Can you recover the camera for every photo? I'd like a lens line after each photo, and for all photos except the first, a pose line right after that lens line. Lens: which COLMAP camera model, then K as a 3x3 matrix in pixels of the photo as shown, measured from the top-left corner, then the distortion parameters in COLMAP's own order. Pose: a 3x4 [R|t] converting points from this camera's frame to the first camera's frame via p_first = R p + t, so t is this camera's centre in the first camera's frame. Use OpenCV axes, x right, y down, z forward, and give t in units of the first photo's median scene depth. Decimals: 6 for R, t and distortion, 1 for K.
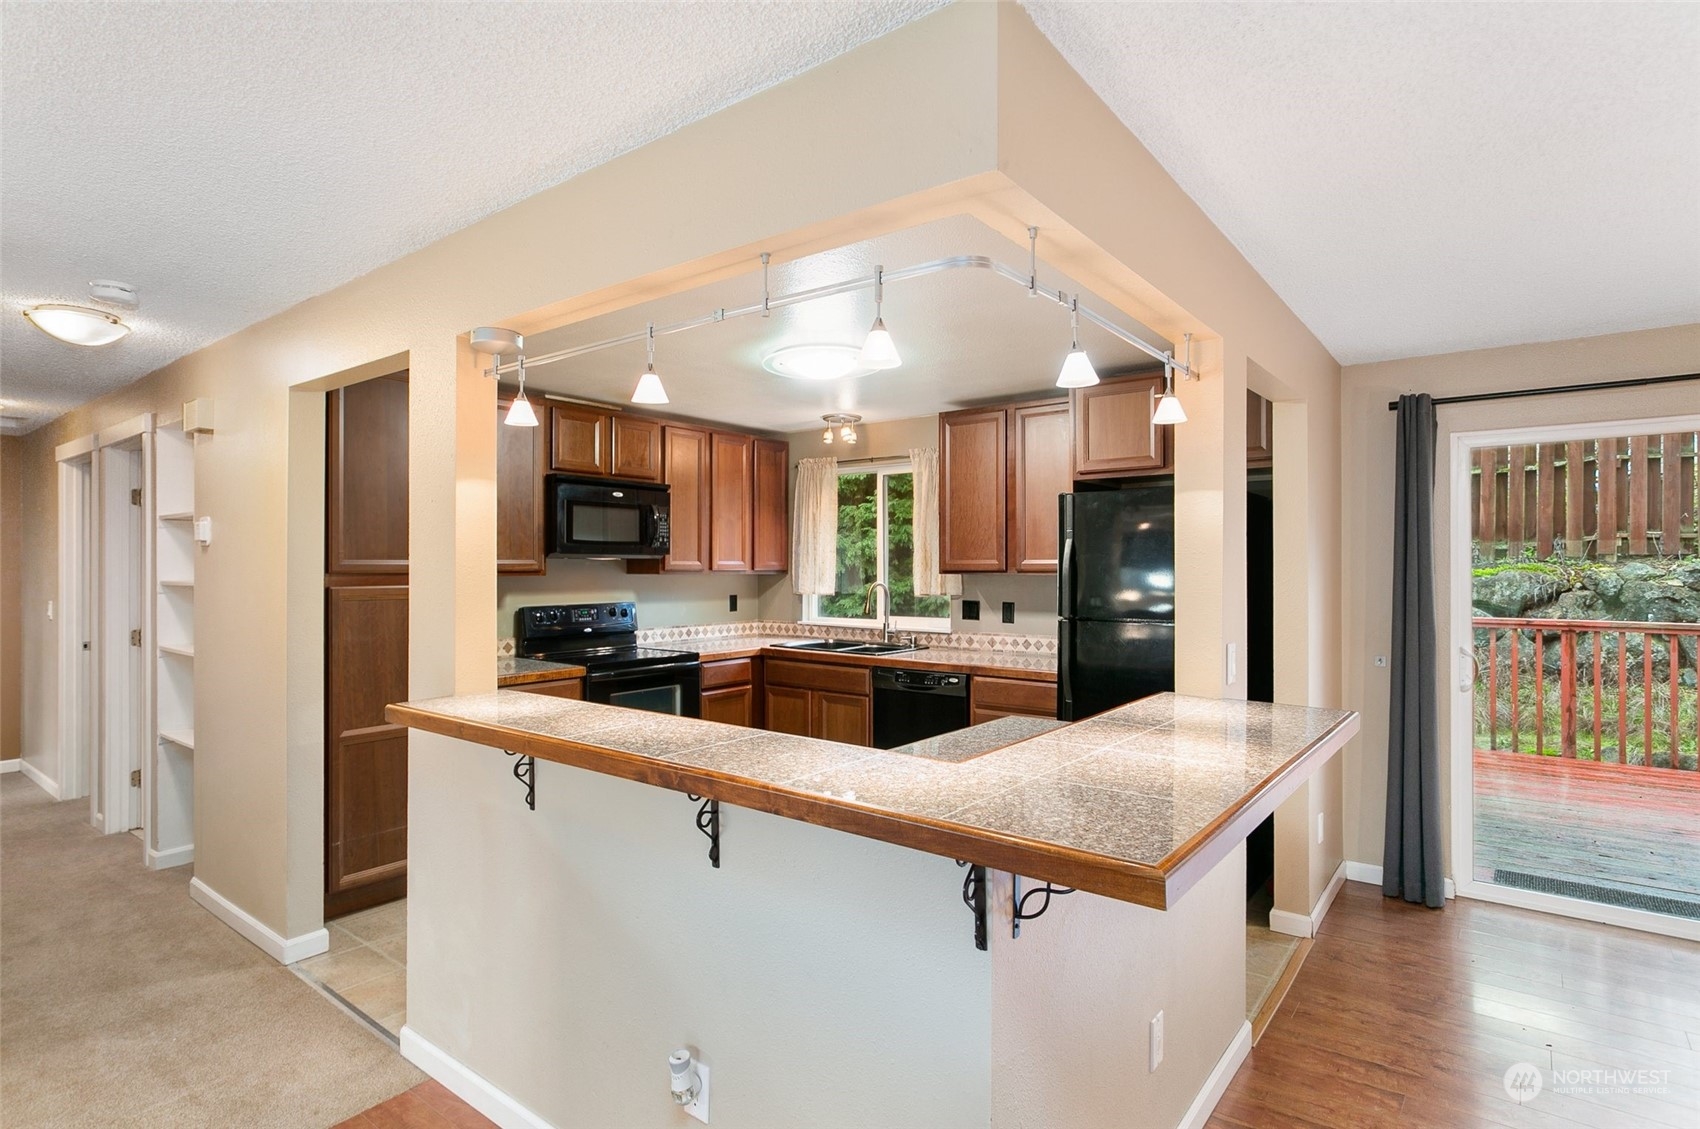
lens RADIAL K [[865.5, 0, 846.1], [0, 865.5, 568.5], [0, 0, 1]] dist [0.006294, 0.002404]
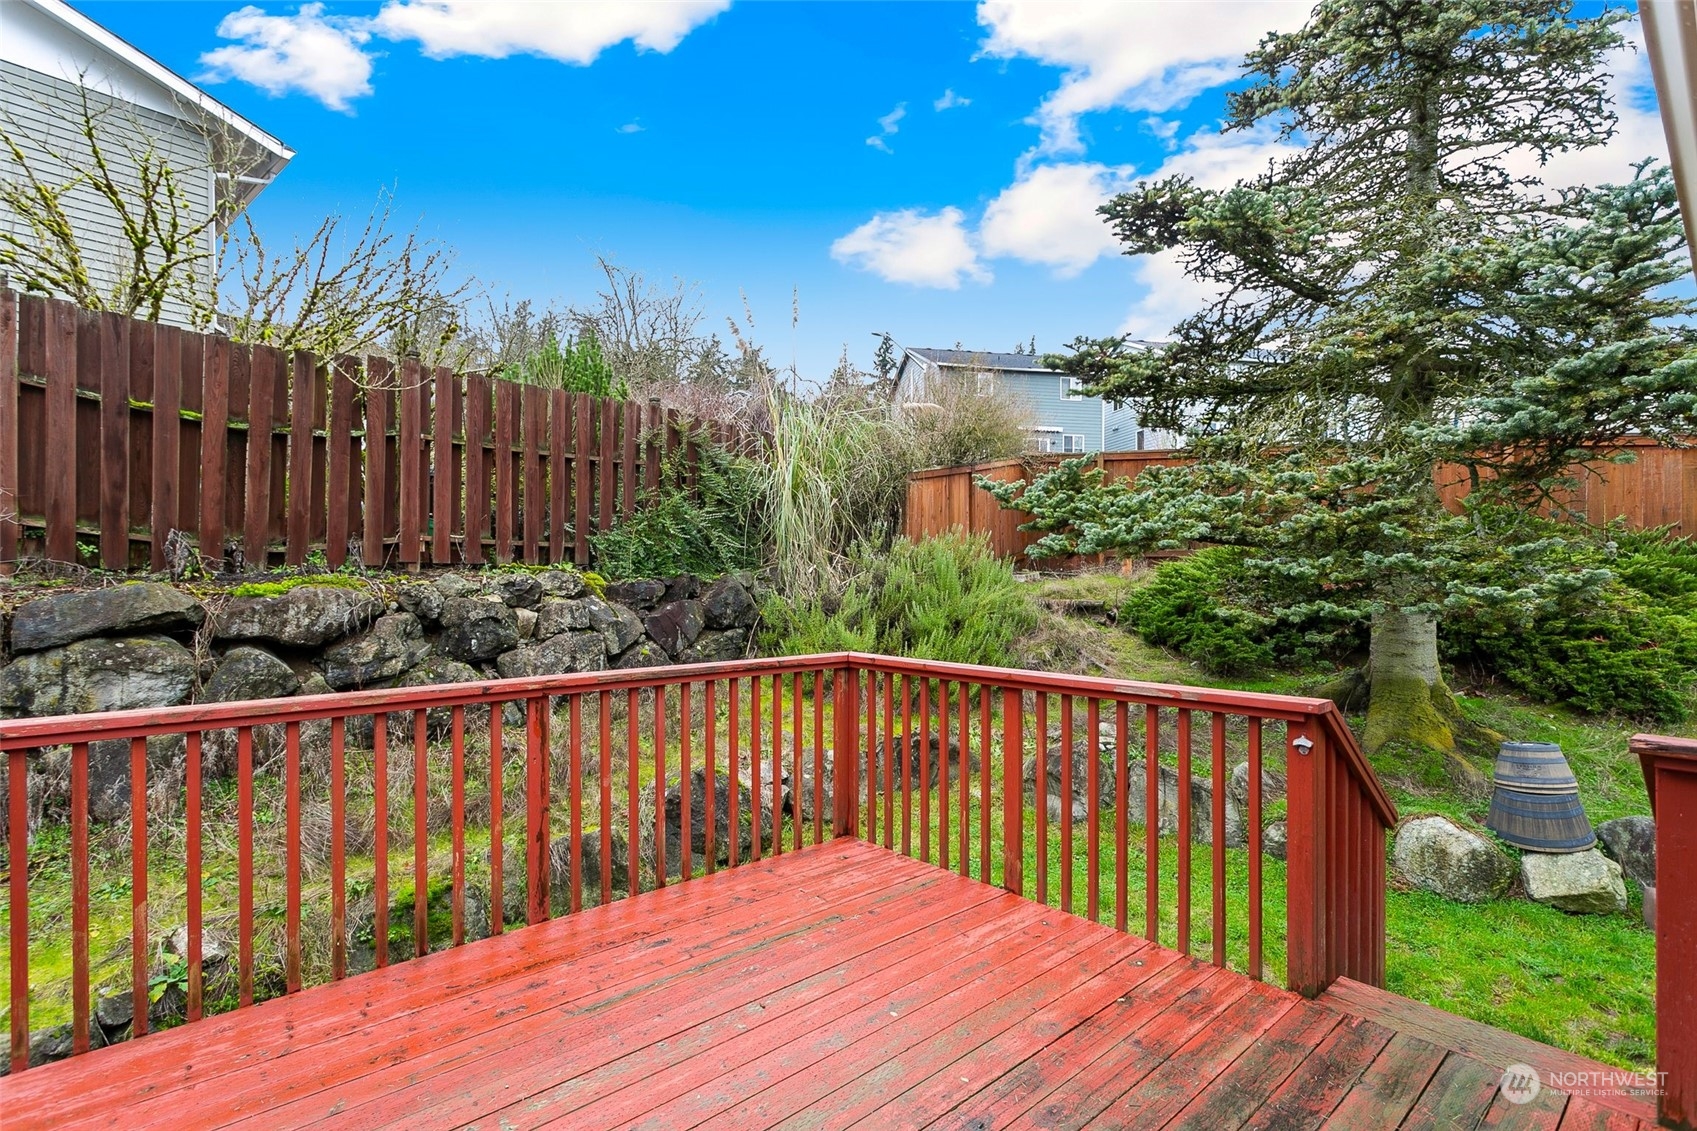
lens RADIAL K [[809.8, 0, 844.6], [0, 809.8, 574.1], [0, 0, 1]] dist [0.007196, -0.002513]
pose [[0.167458, 0.002495, 0.985876, 0.403443], [0.001912, 0.999994, -0.002856, -0.005760], [-0.985877, 0.002363, 0.167452, 0.843457]]
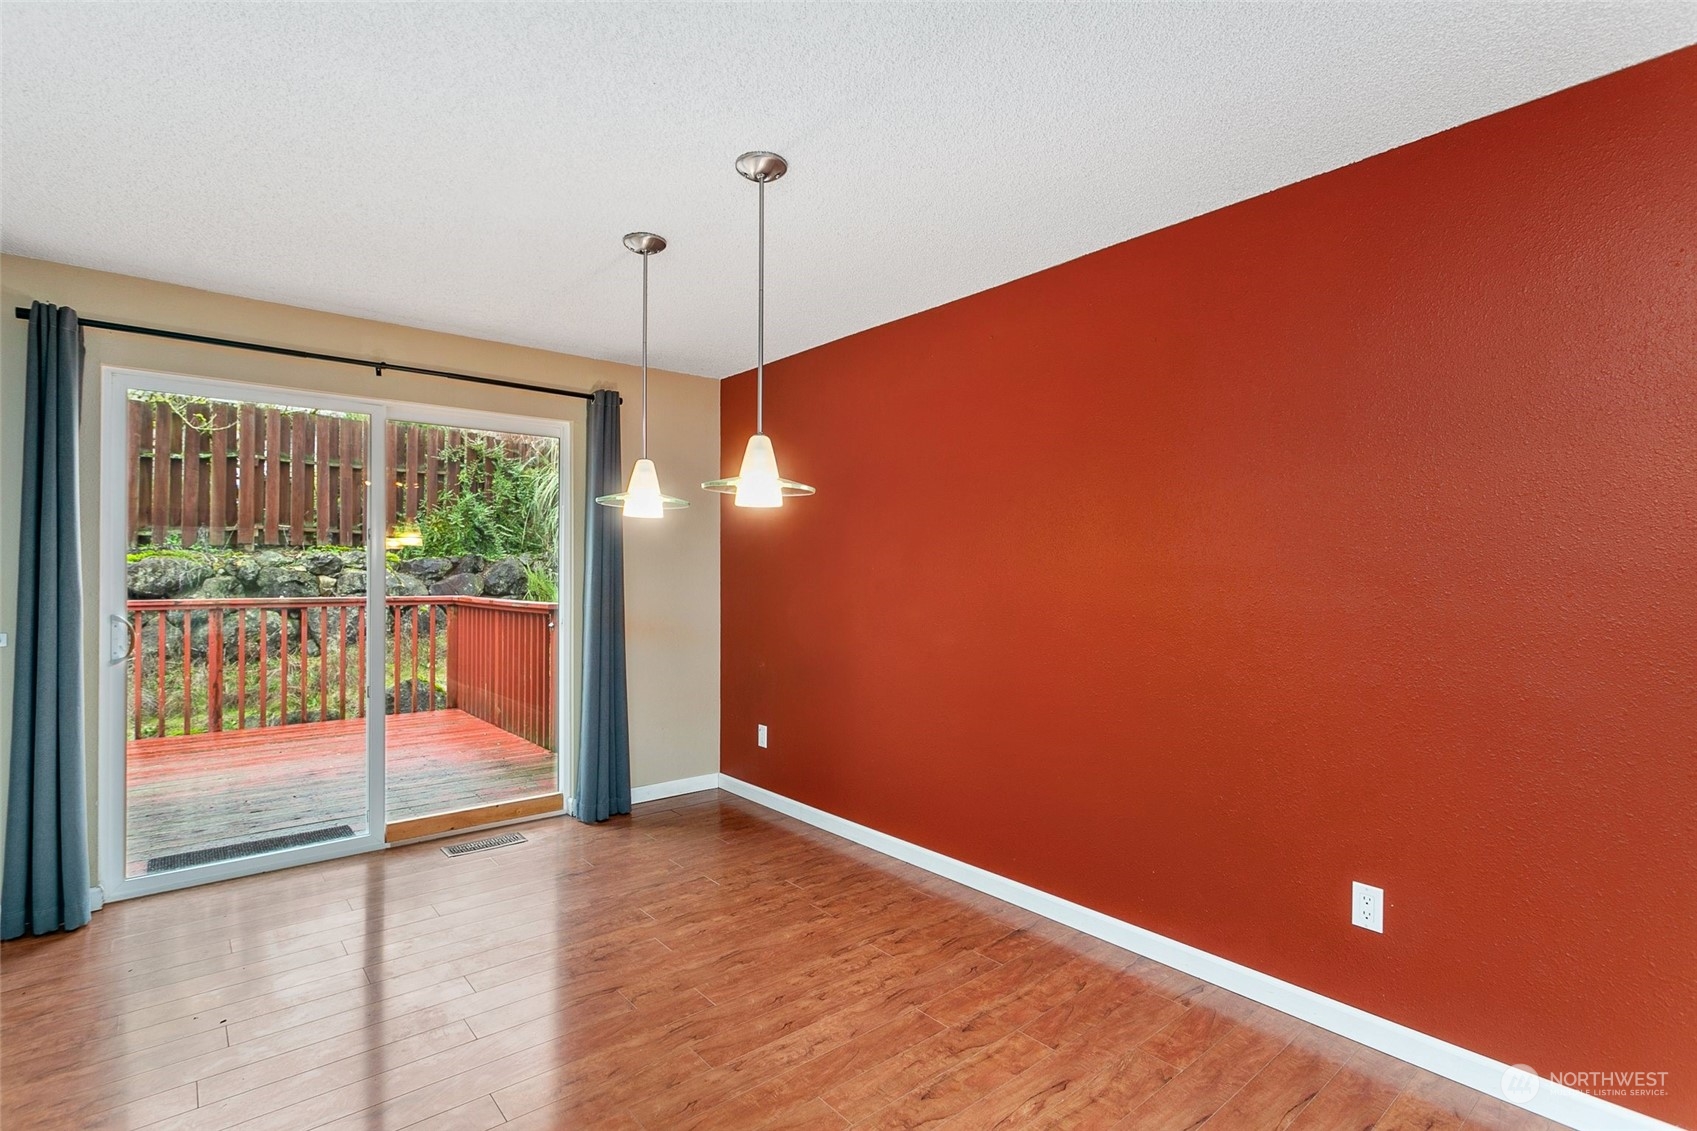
lens RADIAL K [[809.8, 0, 852.3], [0, 809.8, 565.4], [0, 0, 1]] dist [0.007196, -0.002513]
pose [[0.200360, 0.010252, 0.979669, 0.041471], [-0.002324, 0.999947, -0.009989, 0.032342], [-0.979720, -0.000276, 0.200374, 0.078557]]
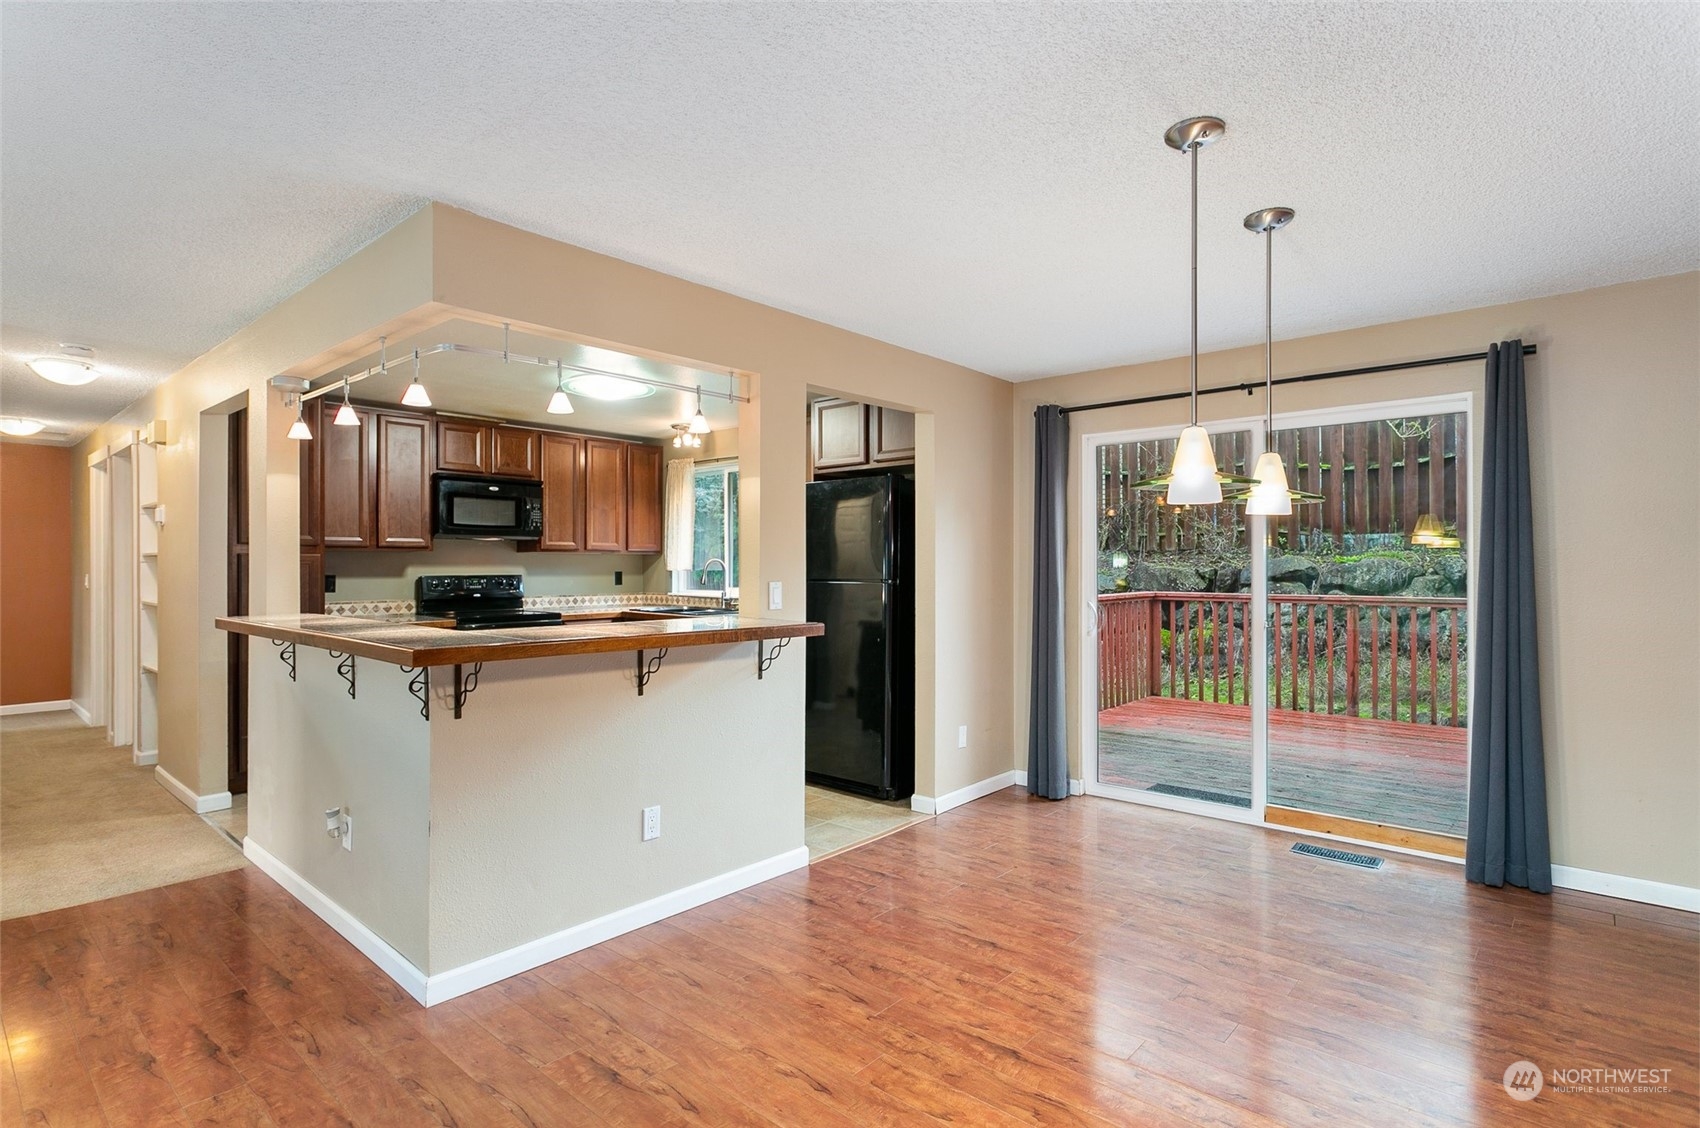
lens RADIAL K [[865.5, 0, 835.2], [0, 865.5, 554.2], [0, 0, 1]] dist [0.006294, 0.002404]
pose [[0.997315, -0.000646, -0.073233, 0.291044], [-0.000676, 0.999837, -0.018025, 0.030773], [0.073233, 0.018026, 0.997152, -0.206699]]
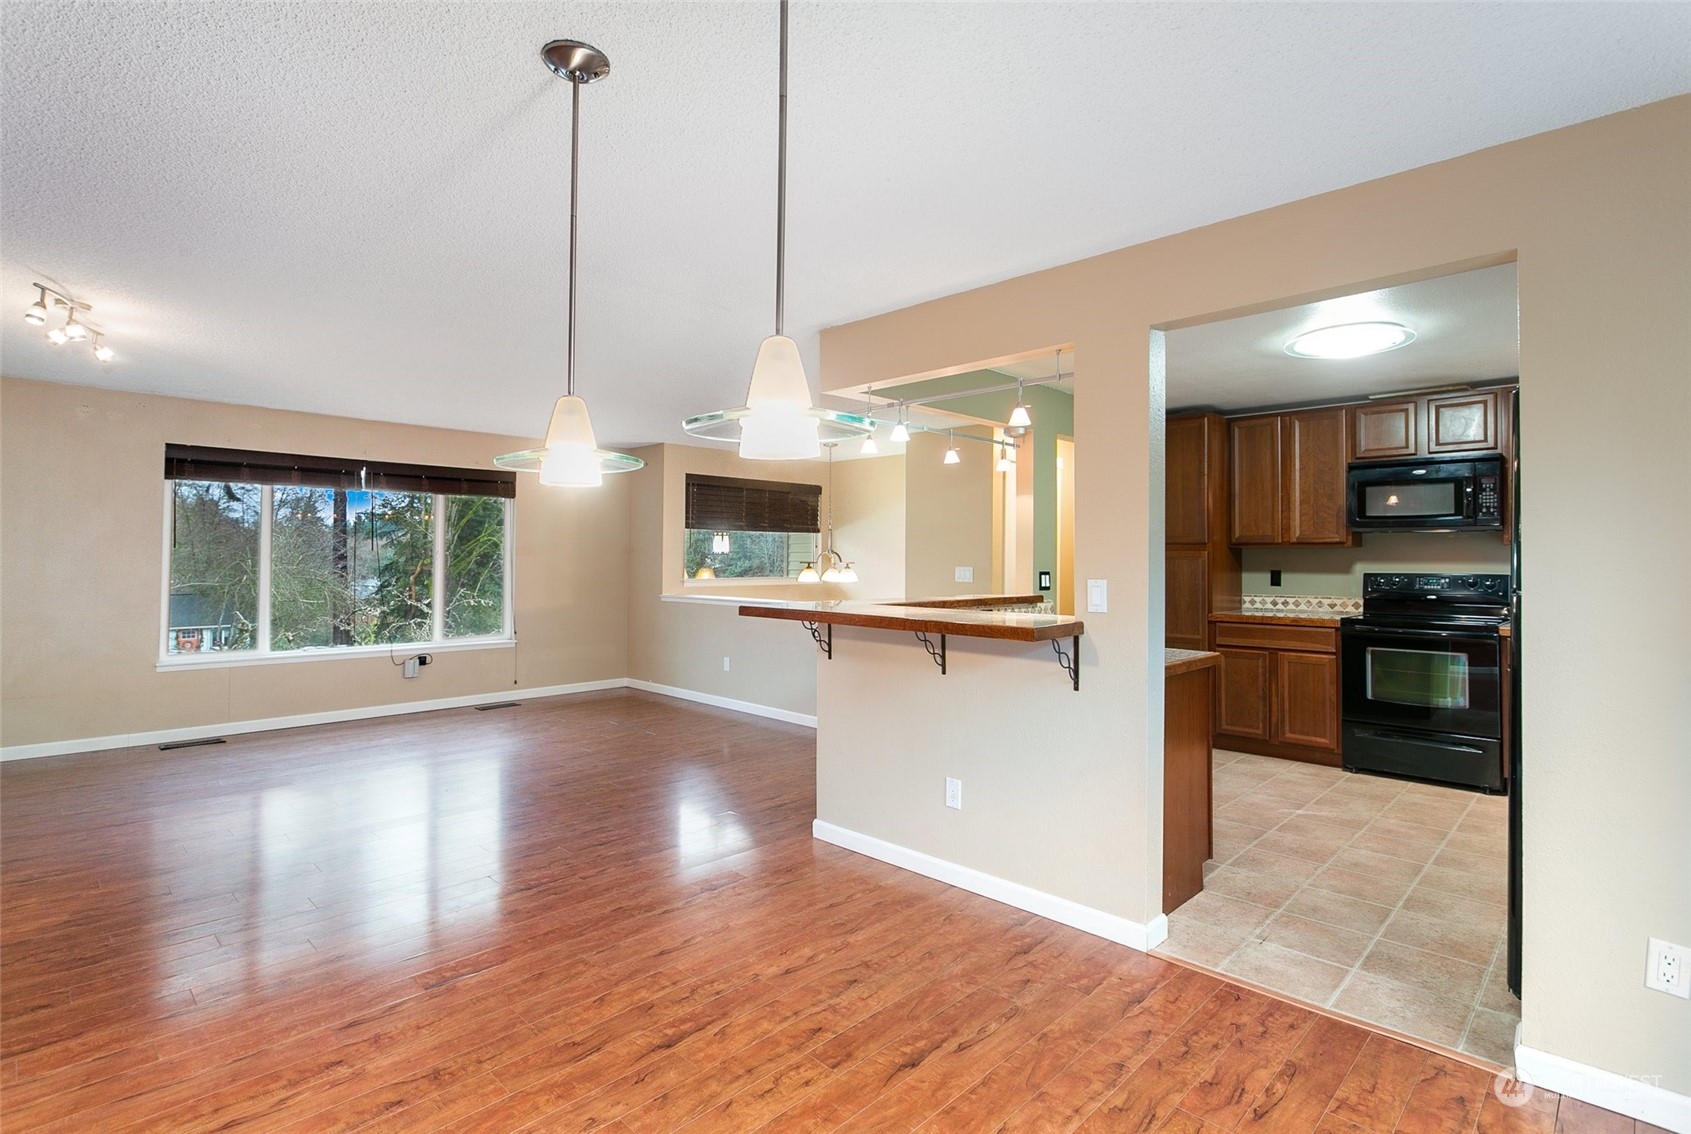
lens RADIAL K [[806.9, 0, 844.1], [0, 806.9, 538.5], [0, 0, 1]] dist [0.007196, -0.002513]
pose [[-0.111207, -0.026729, -0.993438, 0.730803], [-0.008718, 0.999626, -0.025919, 0.027795], [0.993759, 0.005778, -0.111398, 0.346592]]
